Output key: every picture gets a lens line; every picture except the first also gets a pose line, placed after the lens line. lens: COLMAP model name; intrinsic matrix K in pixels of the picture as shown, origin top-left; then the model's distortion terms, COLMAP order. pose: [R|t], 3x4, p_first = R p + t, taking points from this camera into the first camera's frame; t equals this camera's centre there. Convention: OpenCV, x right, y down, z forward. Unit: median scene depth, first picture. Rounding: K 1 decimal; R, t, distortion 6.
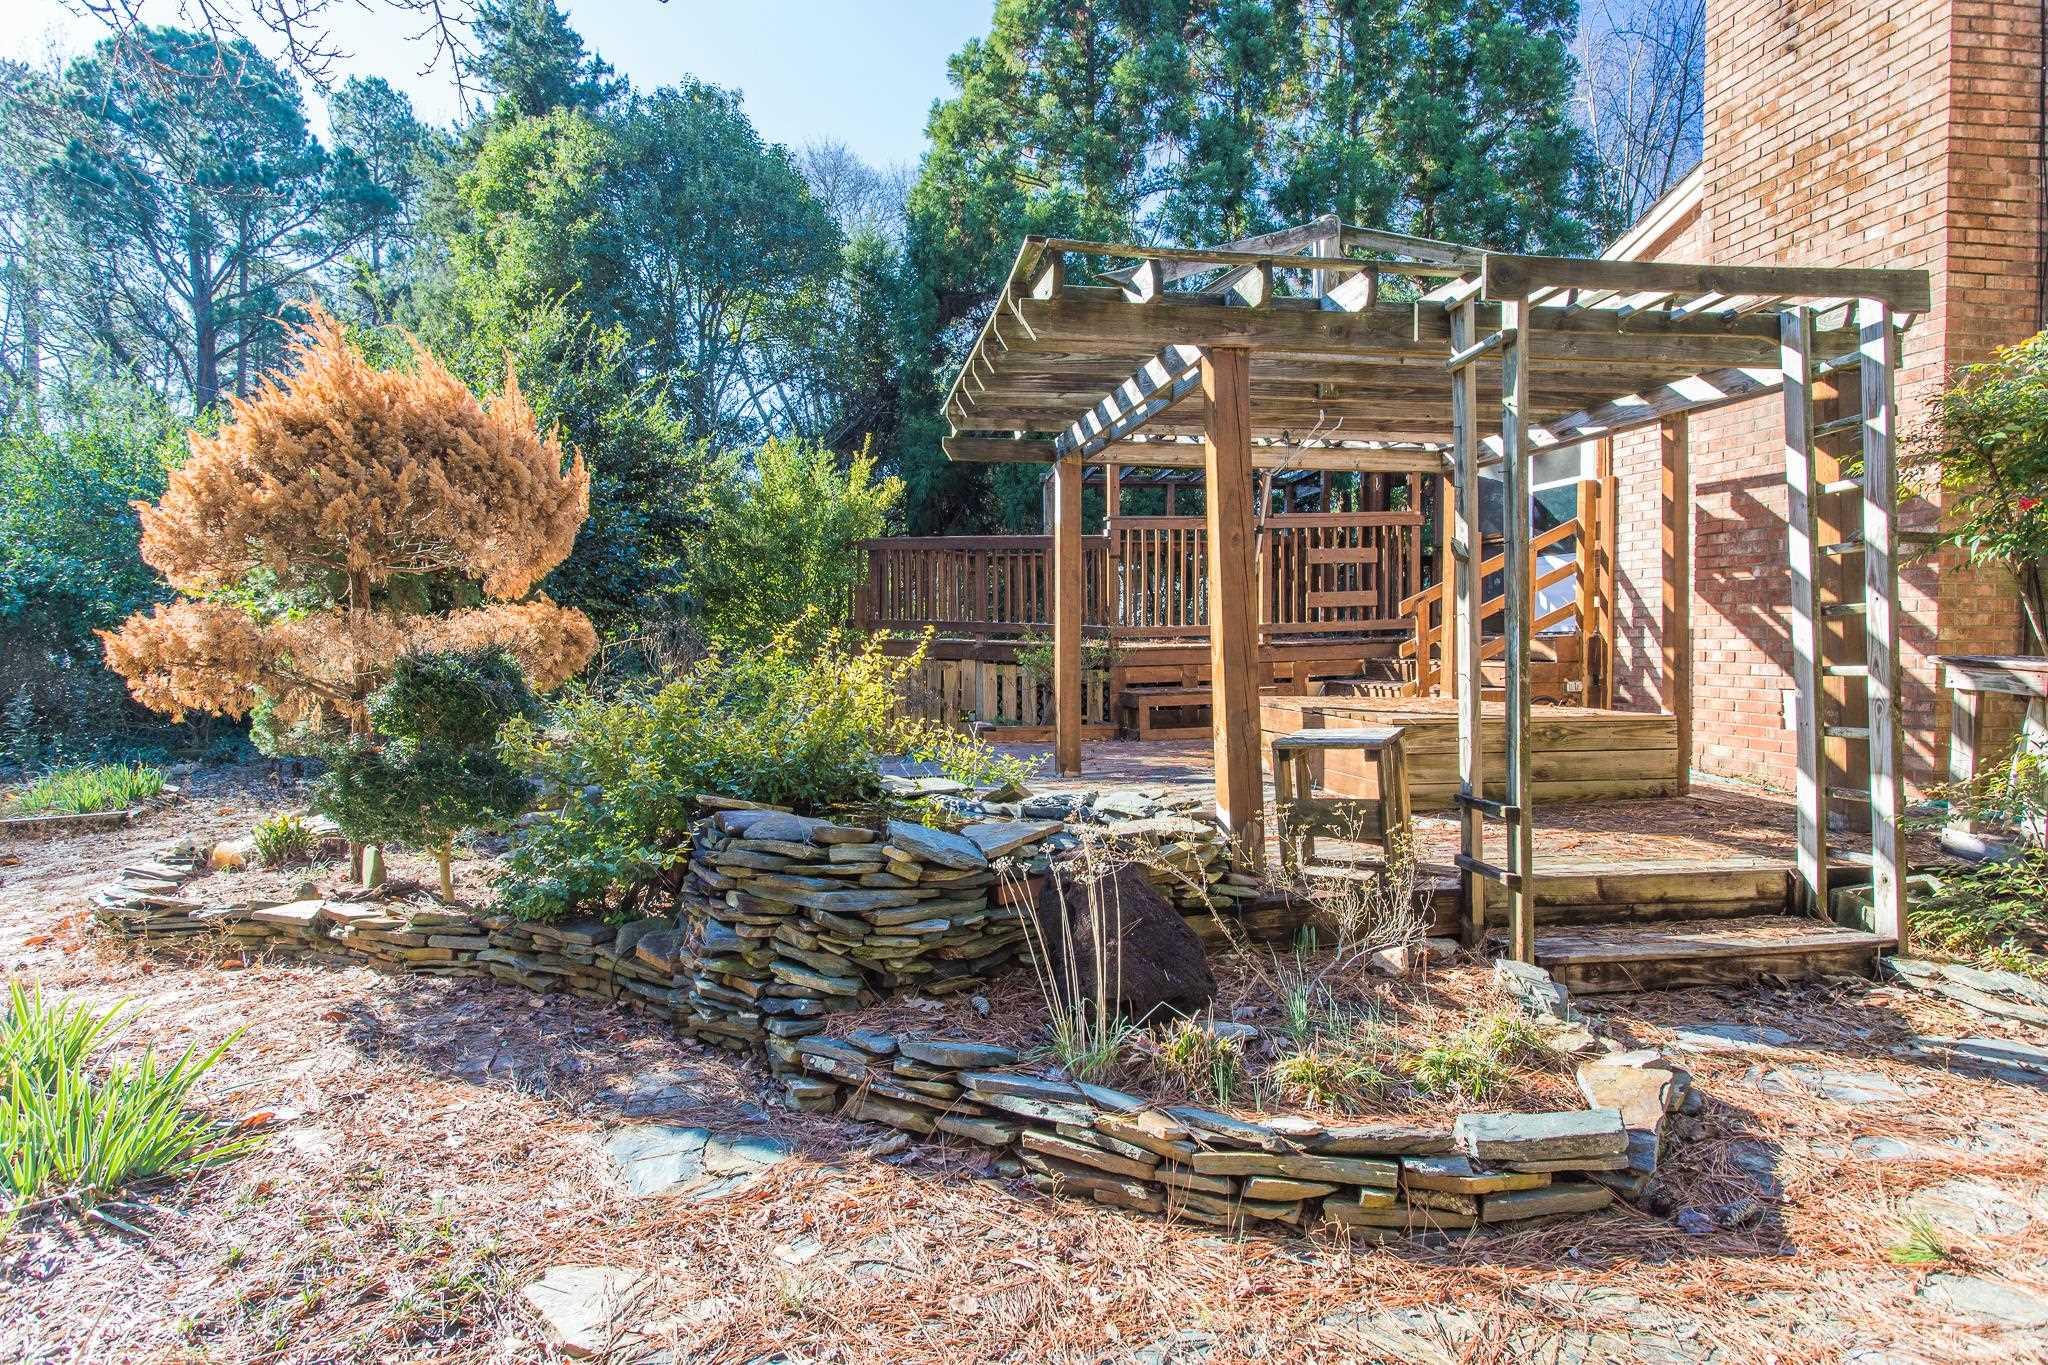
lens RADIAL K [[1118.5, 0, 986.8], [0, 1118.5, 648.9], [0, 0, 1]] dist [0.006545, 0.001650]
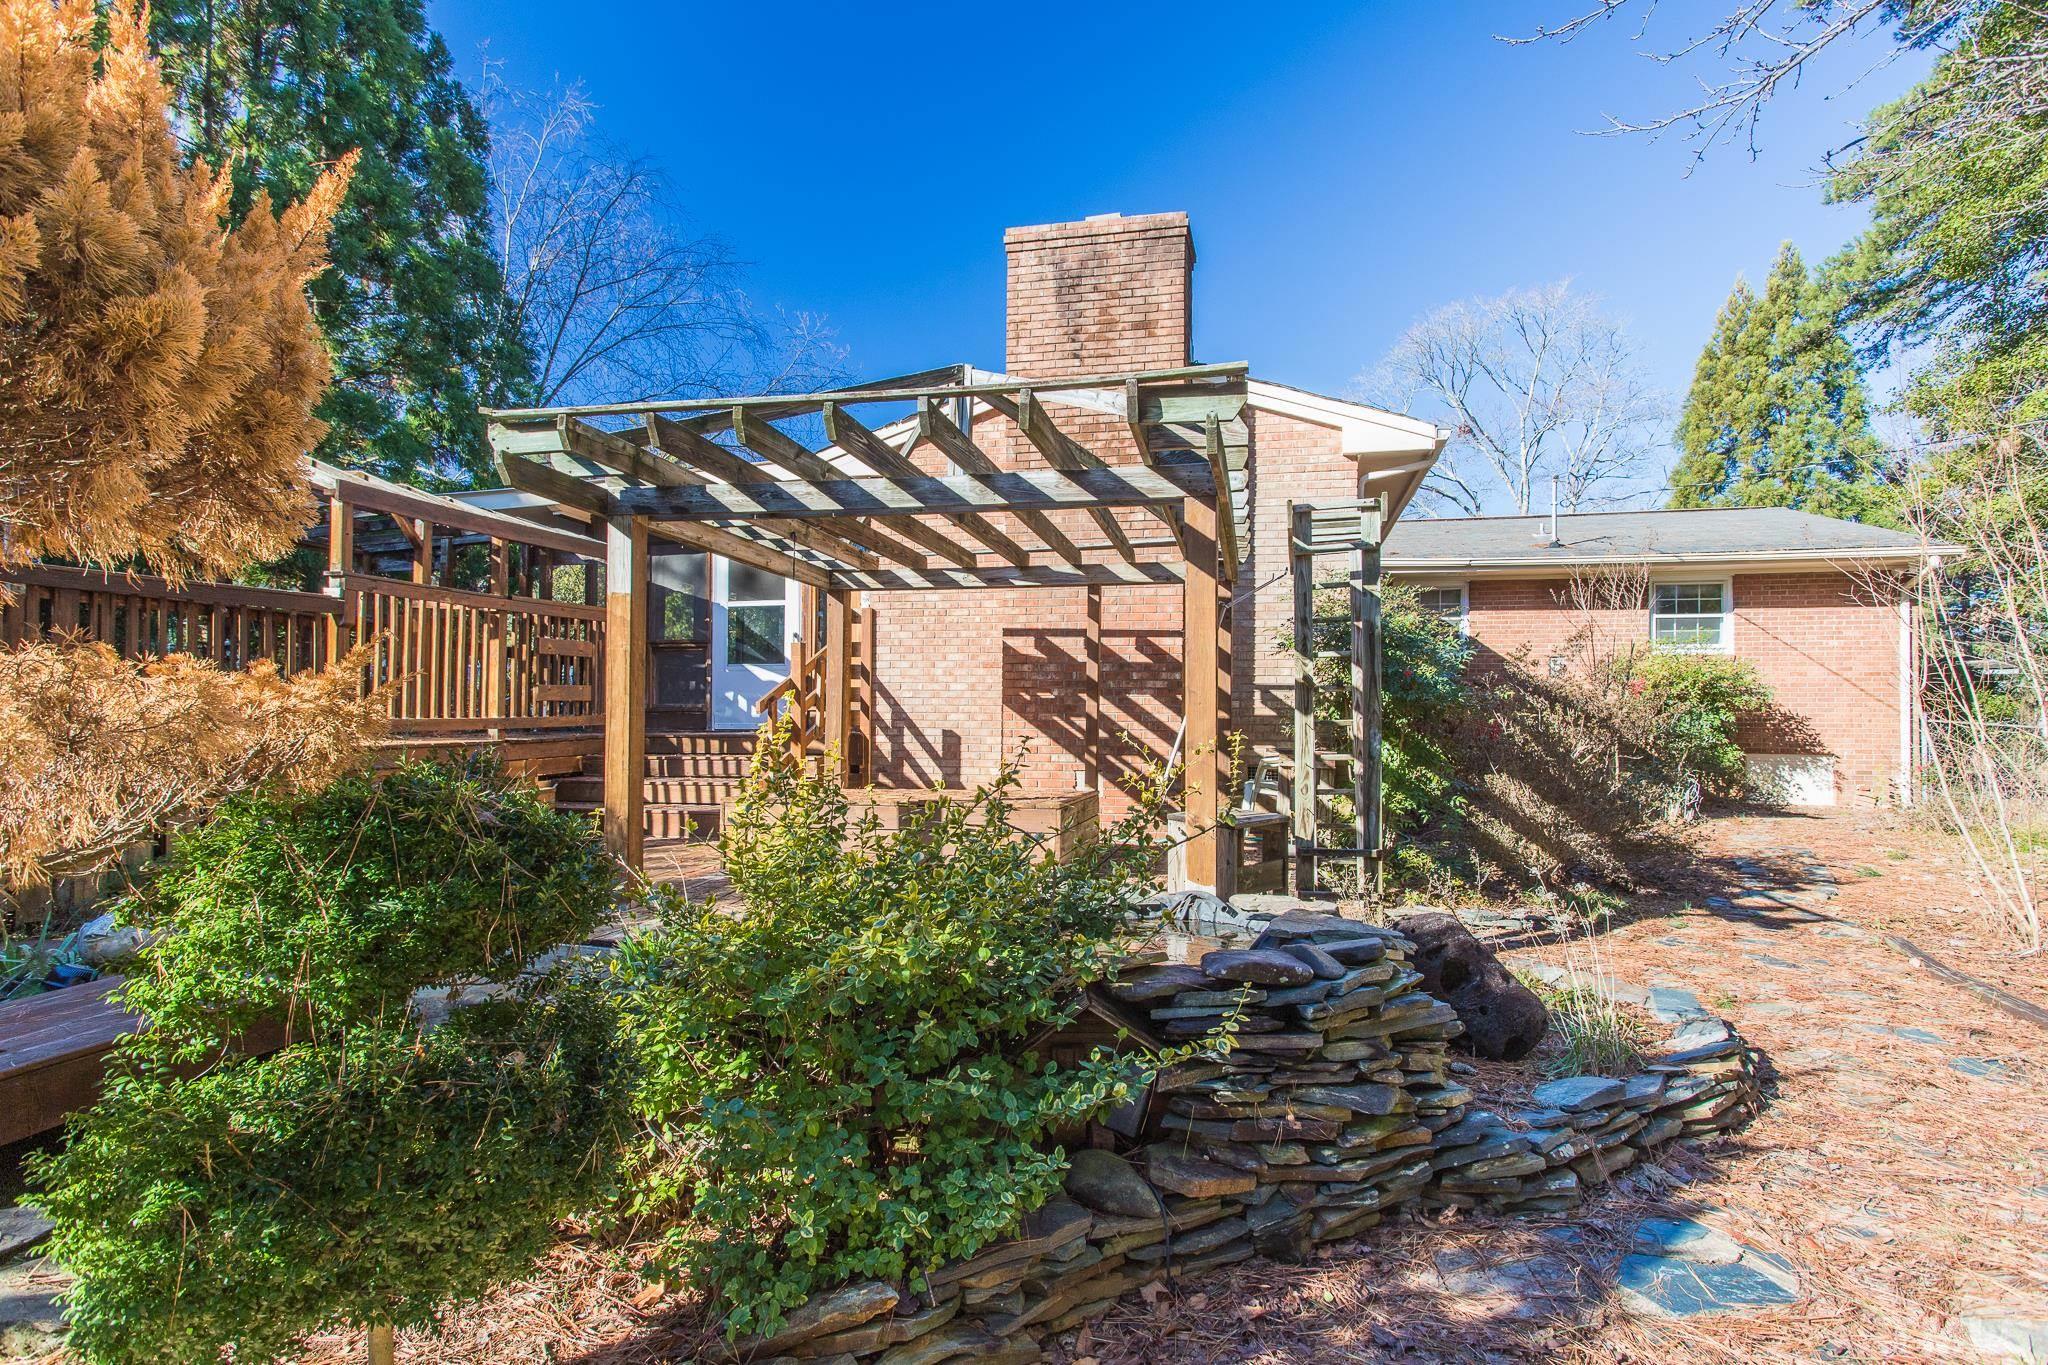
lens RADIAL K [[1010.4, 0, 1047.9], [0, 1010.4, 716.5], [0, 0, 1]] dist [-0.000786, 0.002179]
pose [[0.360805, 0.018620, 0.932455, -0.635677], [0.003121, 0.999771, -0.021172, -0.009006], [-0.932636, 0.010549, 0.360664, 0.585653]]
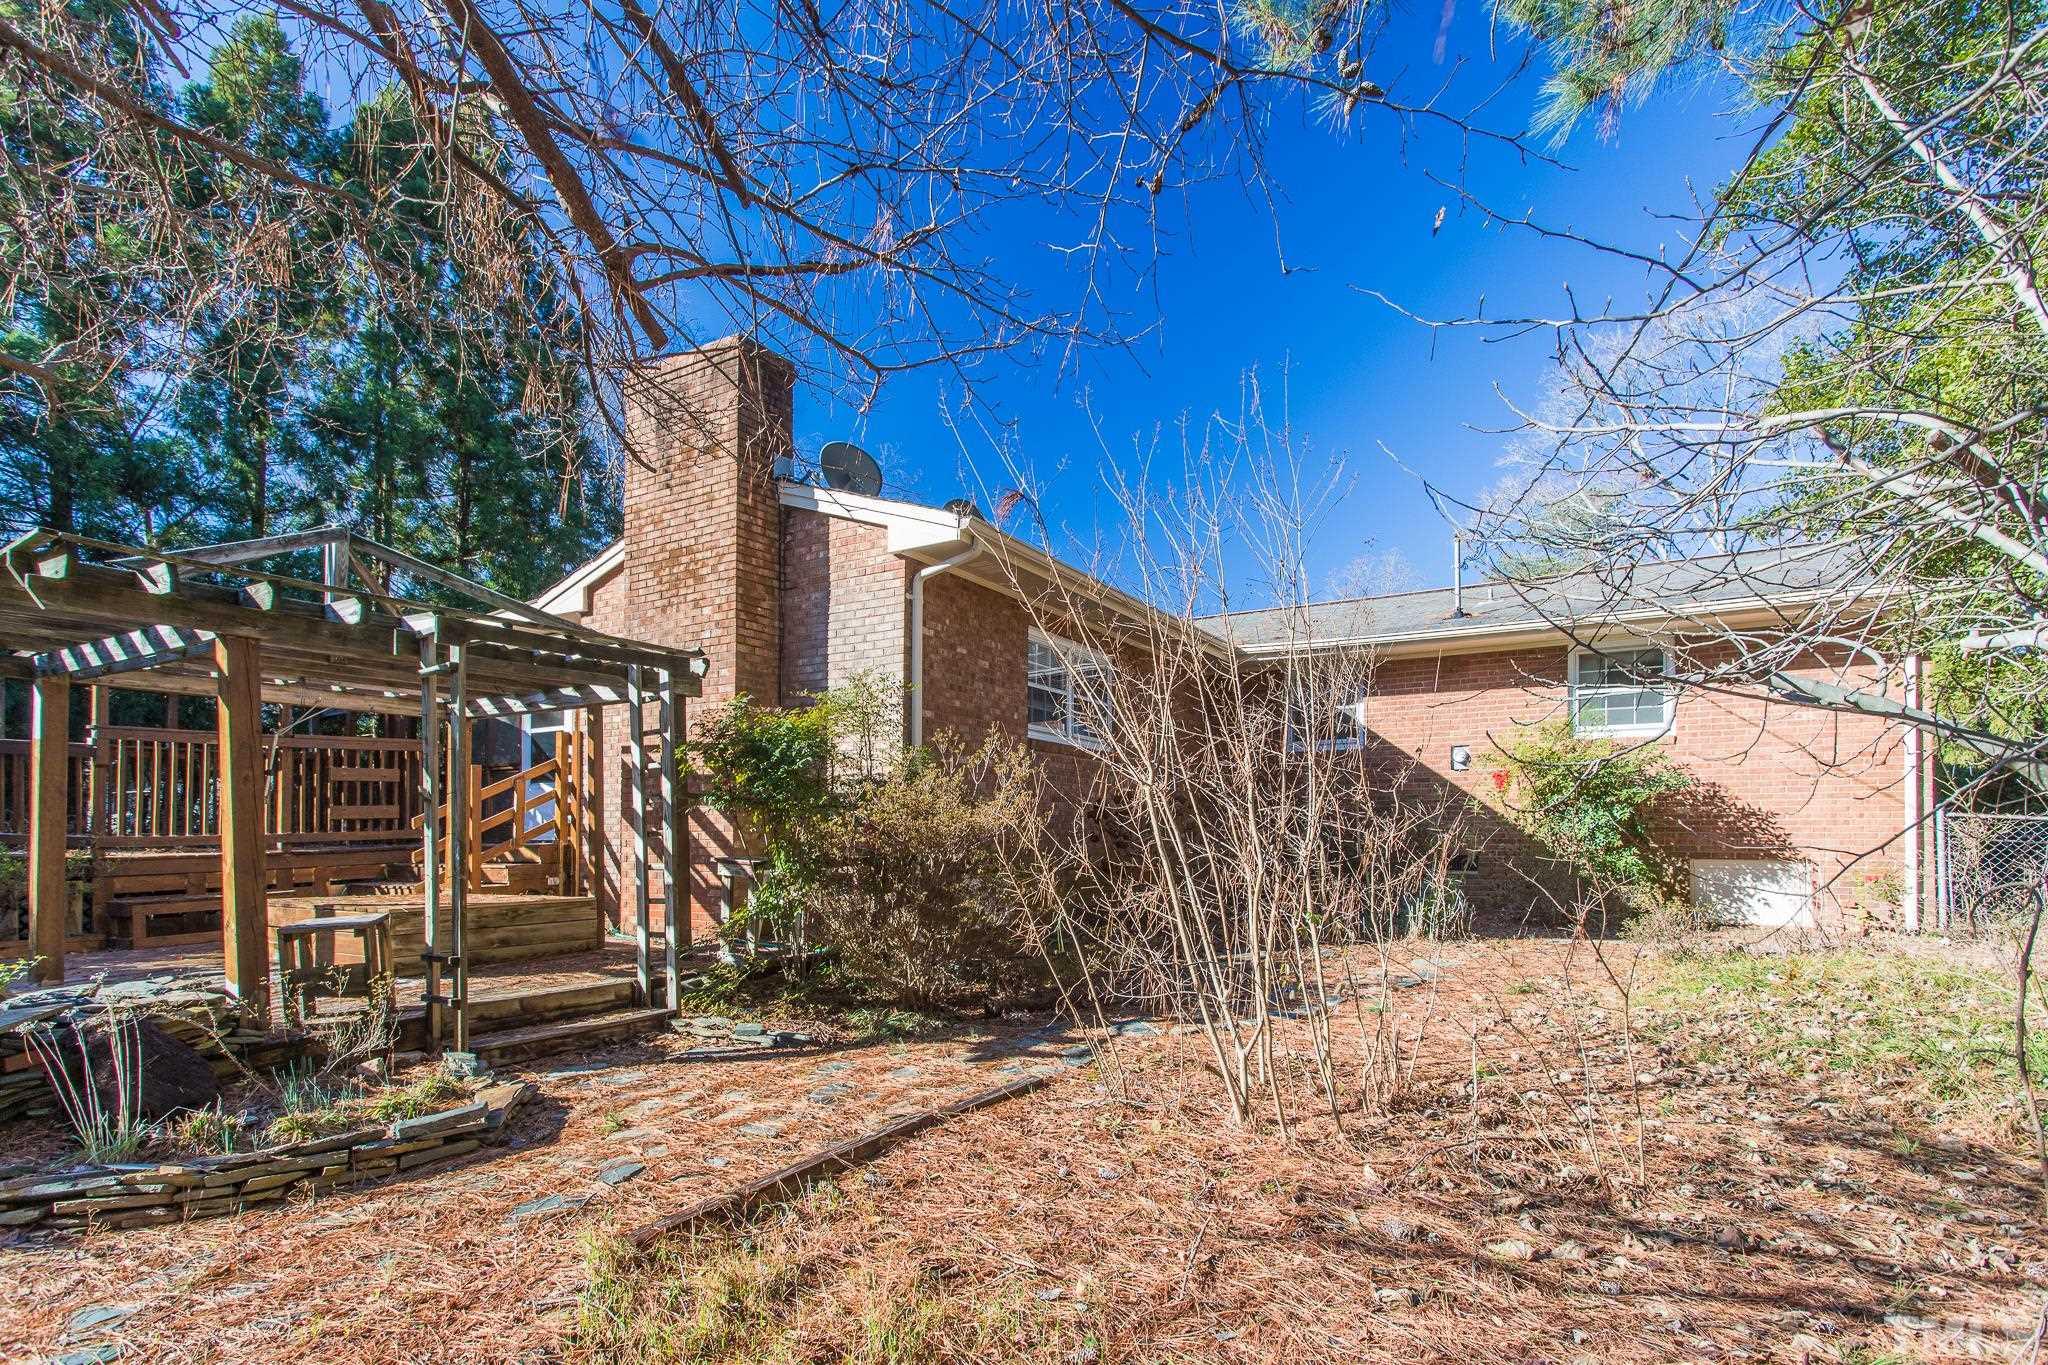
lens RADIAL K [[1010.4, 0, 1019.1], [0, 1010.4, 817.1], [0, 0, 1]] dist [-0.000786, 0.002179]
pose [[0.648699, 0.014156, 0.760913, -0.071065], [0.010233, 0.999574, -0.027321, -0.007568], [-0.760976, 0.025510, 0.648278, -0.355233]]
